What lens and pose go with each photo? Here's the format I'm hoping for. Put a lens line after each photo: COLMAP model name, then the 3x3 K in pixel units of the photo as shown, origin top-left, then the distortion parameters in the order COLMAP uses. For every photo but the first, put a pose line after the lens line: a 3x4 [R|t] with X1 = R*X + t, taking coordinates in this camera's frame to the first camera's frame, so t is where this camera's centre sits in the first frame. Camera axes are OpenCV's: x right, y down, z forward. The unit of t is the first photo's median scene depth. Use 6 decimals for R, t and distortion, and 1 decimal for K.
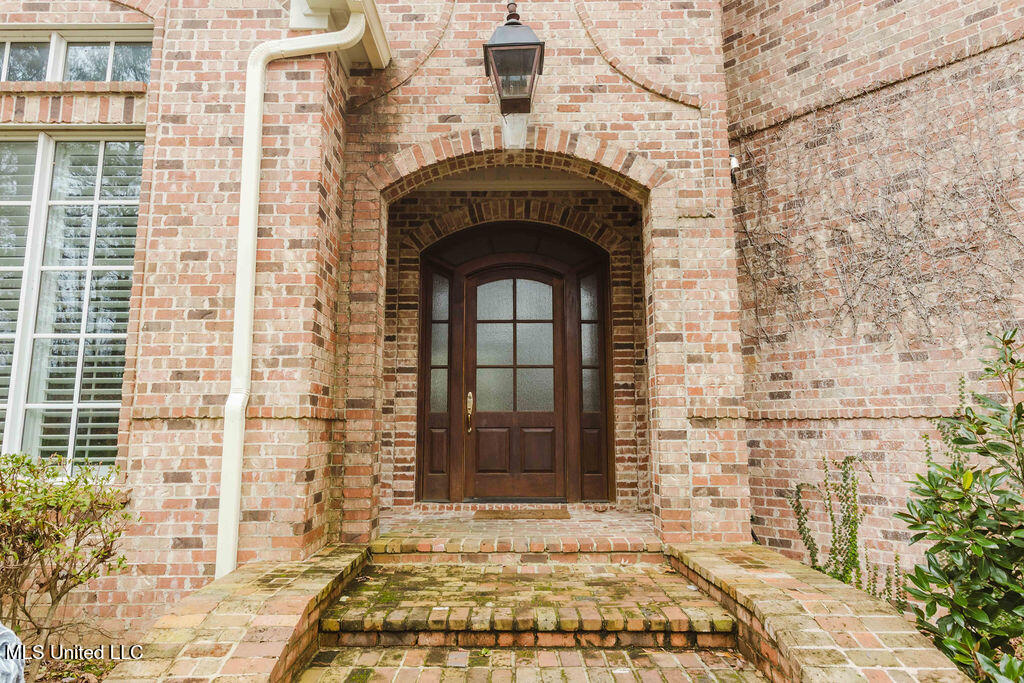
lens RADIAL K [[635.8, 0, 512.4], [0, 635.8, 340.8], [0, 0, 1]] dist [-0.003006, -0.000379]
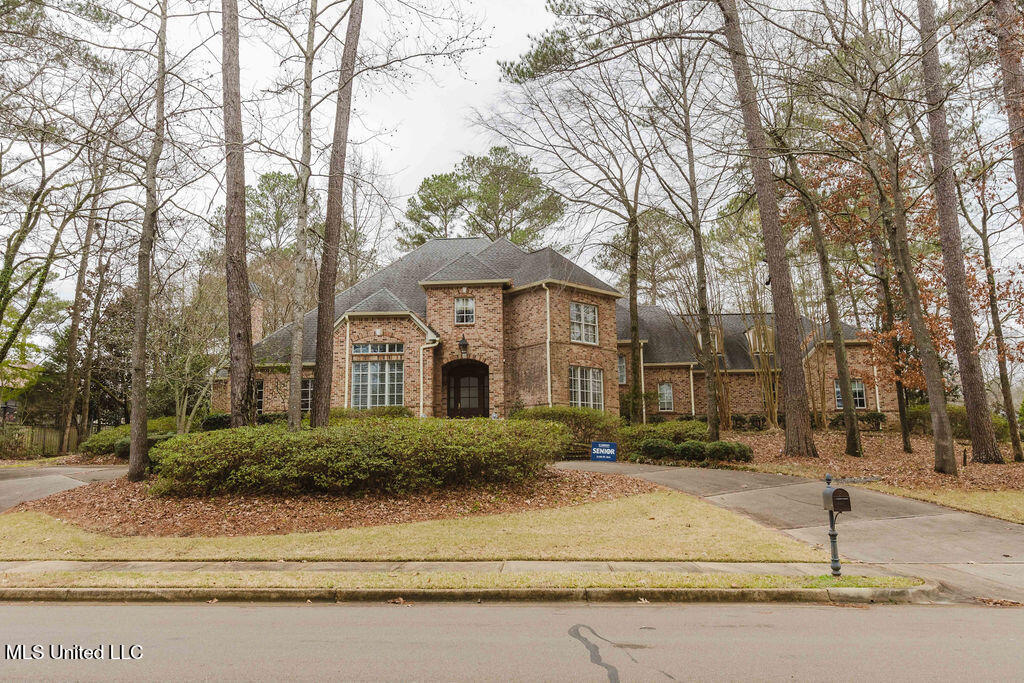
lens RADIAL K [[746.3, 0, 508.9], [0, 746.3, 339.8], [0, 0, 1]] dist [0.002302, -0.000600]
pose [[0.998818, -0.020926, -0.043882, 0.682937], [0.019626, 0.999362, -0.029842, -0.264491], [0.044479, 0.028945, 0.998591, -5.531293]]
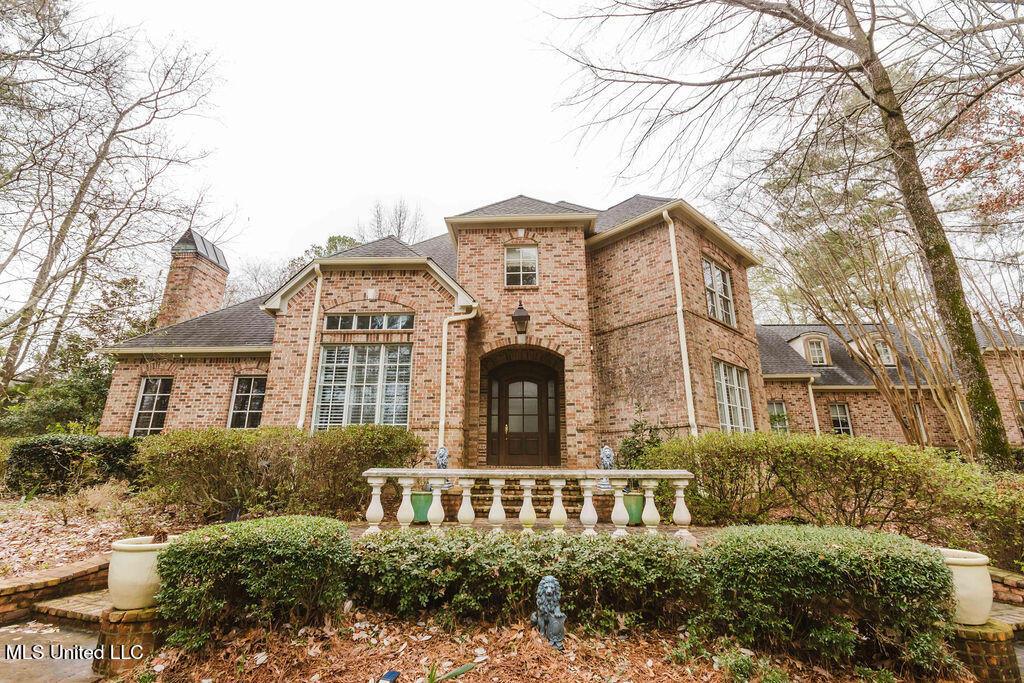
lens RADIAL K [[466.2, 0, 512.1], [0, 466.2, 336.5], [0, 0, 1]] dist [-0.027085, 0.000229]
pose [[0.999343, -0.007696, -0.035426, 0.039026], [0.002602, 0.989911, -0.141667, -0.010952], [0.036159, 0.141482, 0.989280, -1.299927]]
